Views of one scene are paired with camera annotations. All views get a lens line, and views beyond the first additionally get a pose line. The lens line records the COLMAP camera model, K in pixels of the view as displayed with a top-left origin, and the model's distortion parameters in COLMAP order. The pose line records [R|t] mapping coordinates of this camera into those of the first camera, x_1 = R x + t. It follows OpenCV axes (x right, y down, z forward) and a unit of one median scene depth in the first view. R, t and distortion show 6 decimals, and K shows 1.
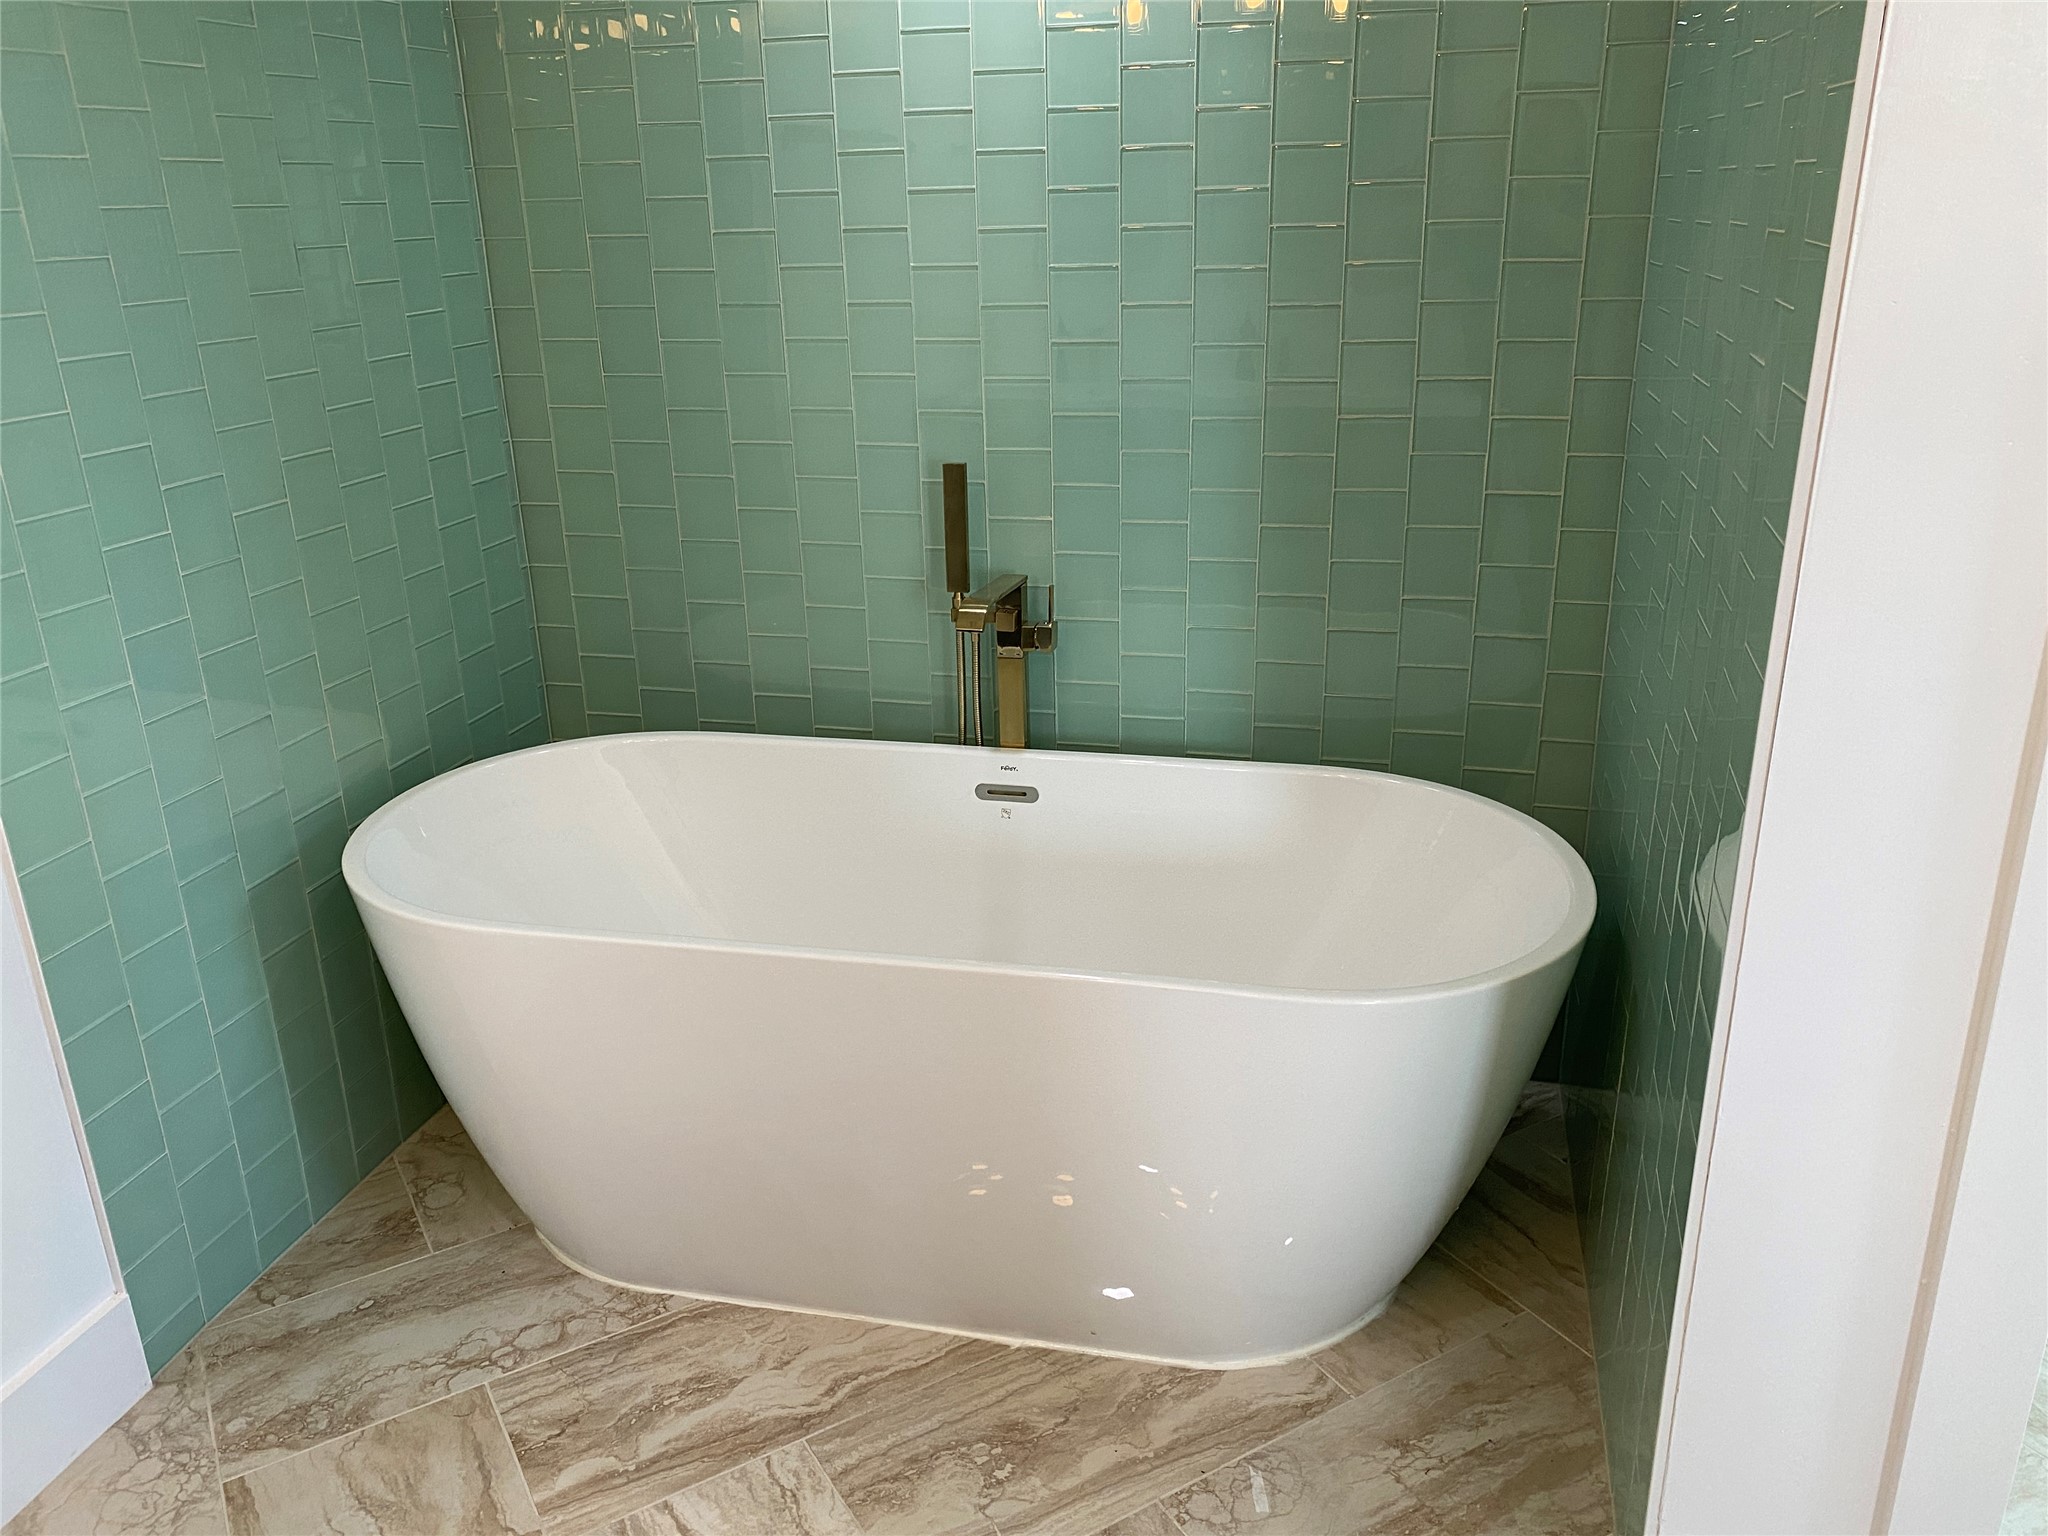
lens RADIAL K [[1564.8, 0, 1006.8], [0, 1564.8, 769.0], [0, 0, 1]] dist [0.056732, -0.064297]
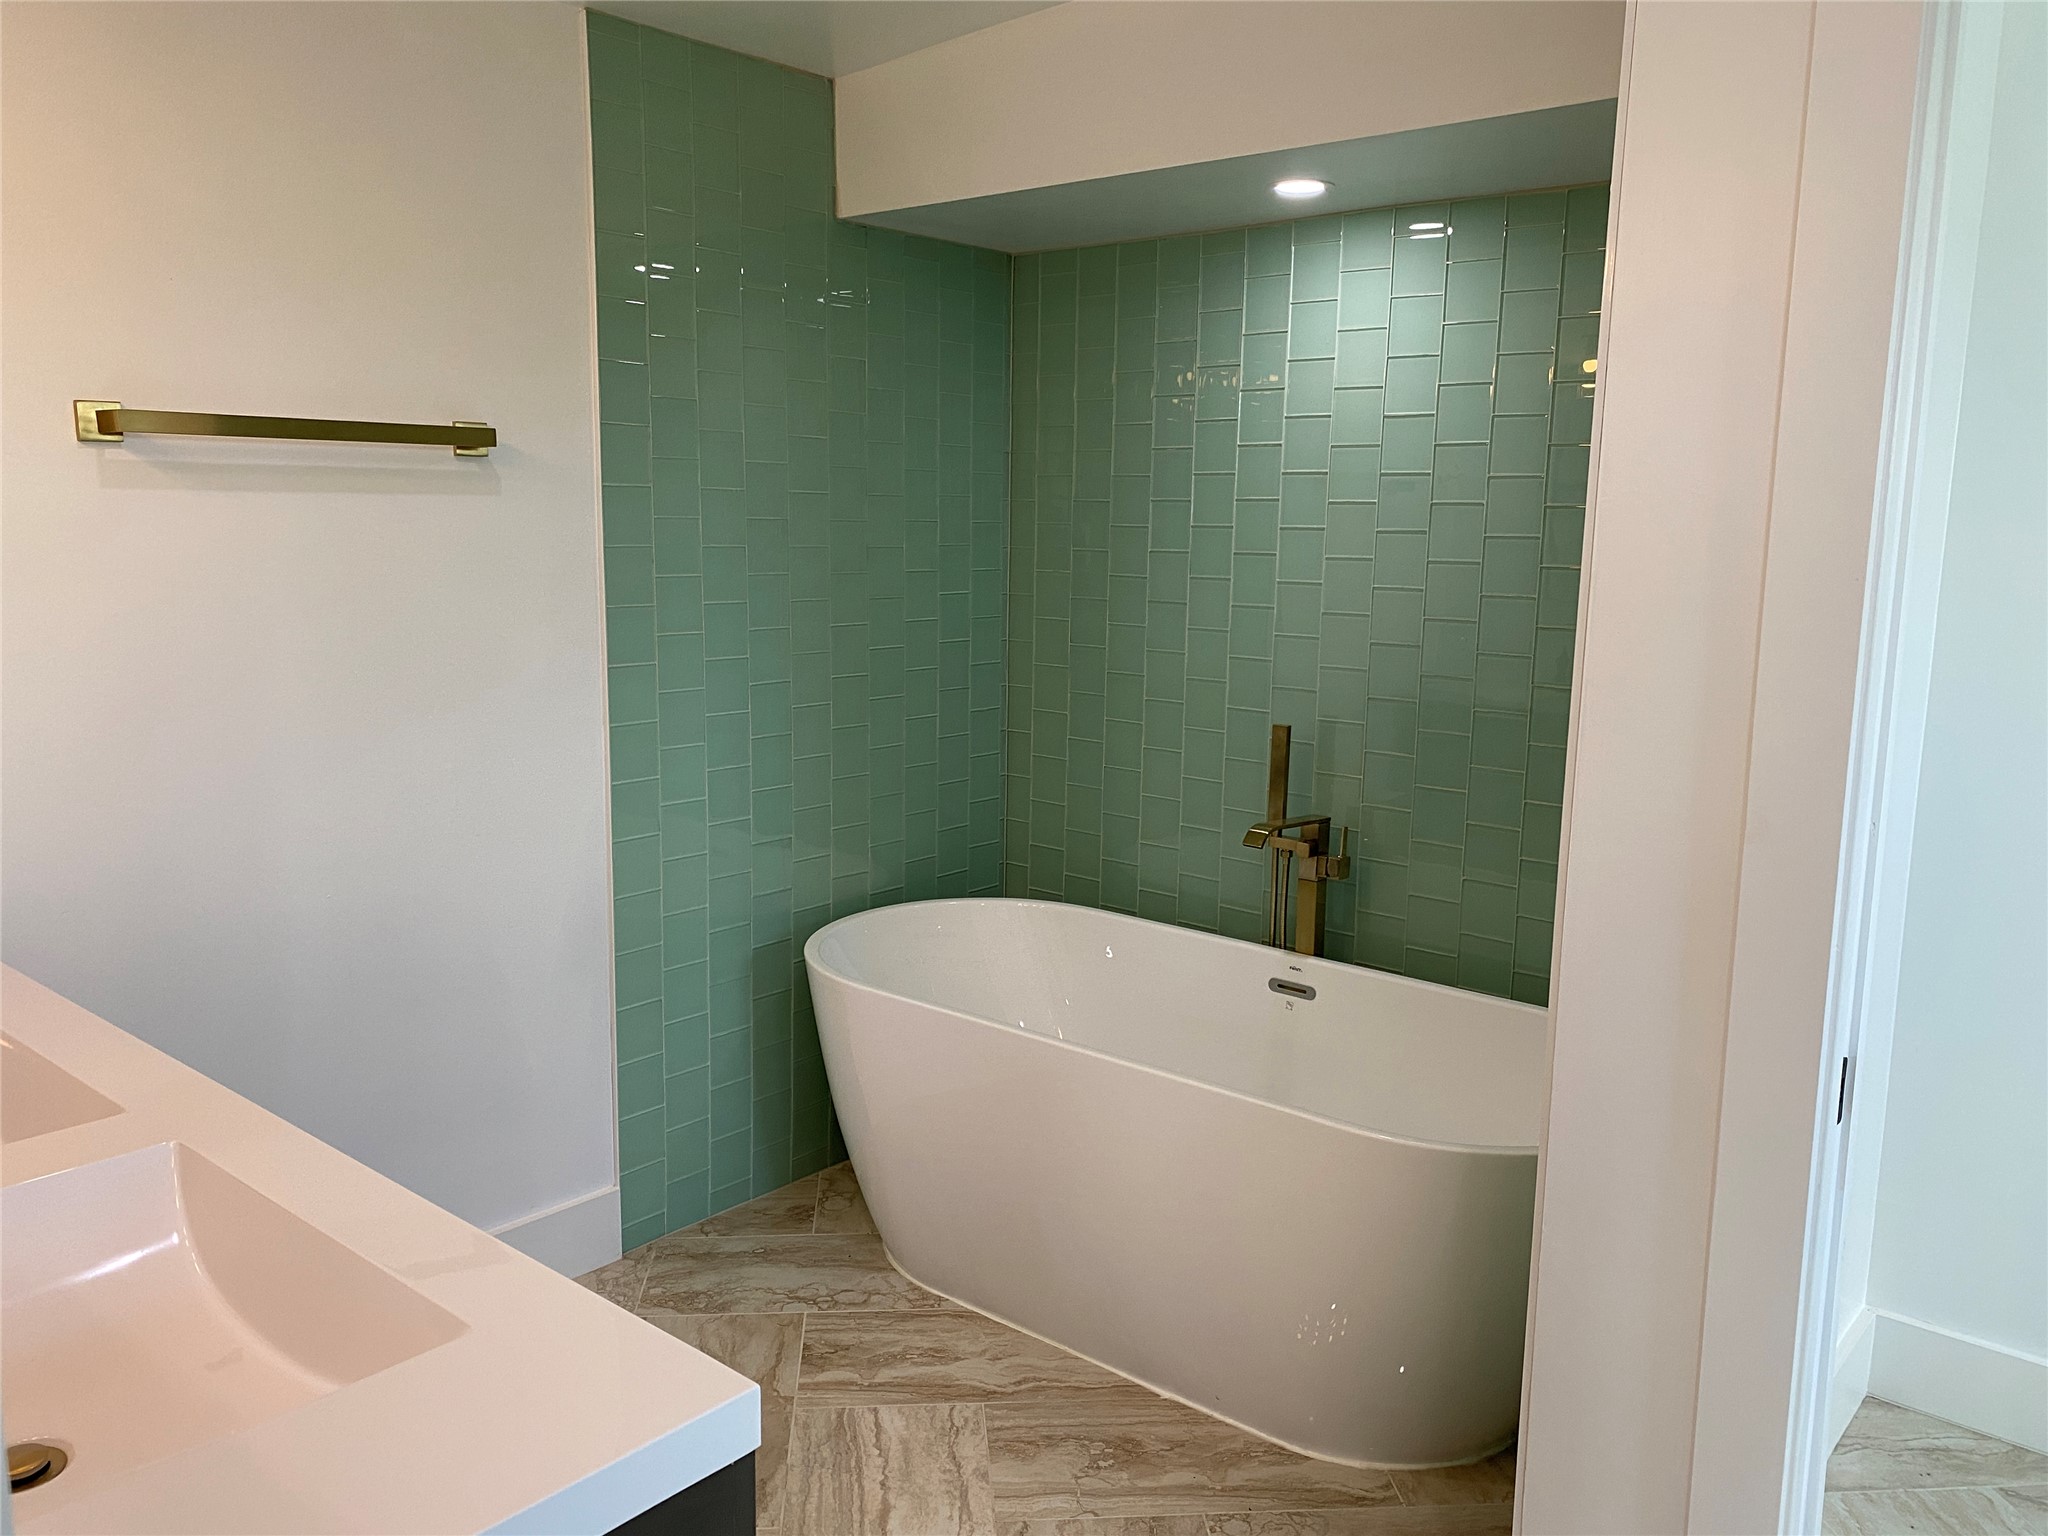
lens RADIAL K [[1564.8, 0, 1024.3], [0, 1564.8, 769.9], [0, 0, 1]] dist [0.056732, -0.064297]
pose [[0.898412, 0.111907, -0.424657, 0.395566], [-0.189294, 0.971225, -0.144534, 0.082997], [0.396263, 0.210236, 0.893743, -0.290451]]
